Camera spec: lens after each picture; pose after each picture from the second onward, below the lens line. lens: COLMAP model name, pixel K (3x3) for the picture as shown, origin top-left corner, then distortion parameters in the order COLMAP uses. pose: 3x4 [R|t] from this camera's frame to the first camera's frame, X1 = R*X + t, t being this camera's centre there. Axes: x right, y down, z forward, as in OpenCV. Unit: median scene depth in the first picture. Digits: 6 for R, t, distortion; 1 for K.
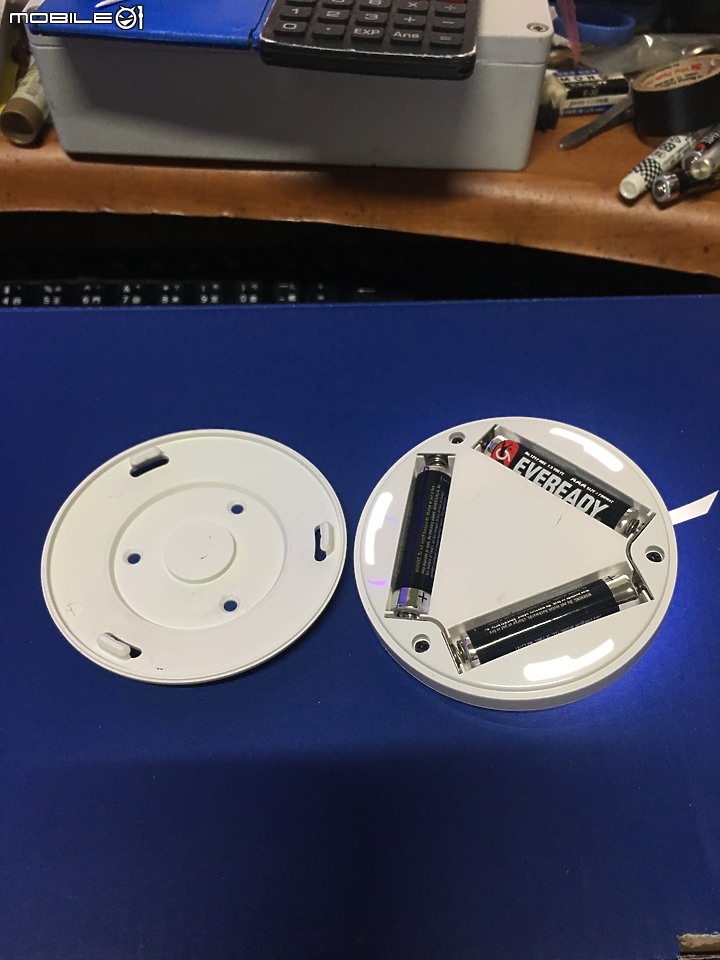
lens RADIAL K [[811.0, 0, 360.0], [0, 811.0, 480.0], [0, 0, 1]] dist [-0.026720, 0.006593]
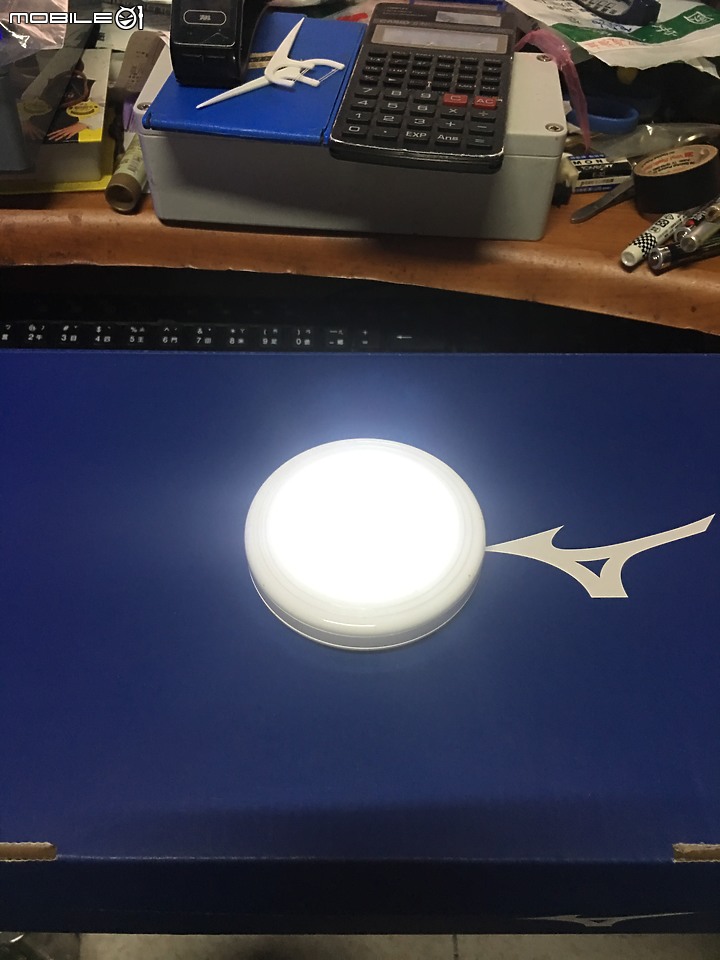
lens RADIAL K [[808.5, 0, 360.0], [0, 808.5, 480.0], [0, 0, 1]] dist [-0.001980, -0.002906]
pose [[0.999625, 0.021960, -0.016381, -0.036524], [-0.022565, 0.999033, -0.037736, 0.021304], [0.015537, 0.038091, 0.999153, -0.183204]]
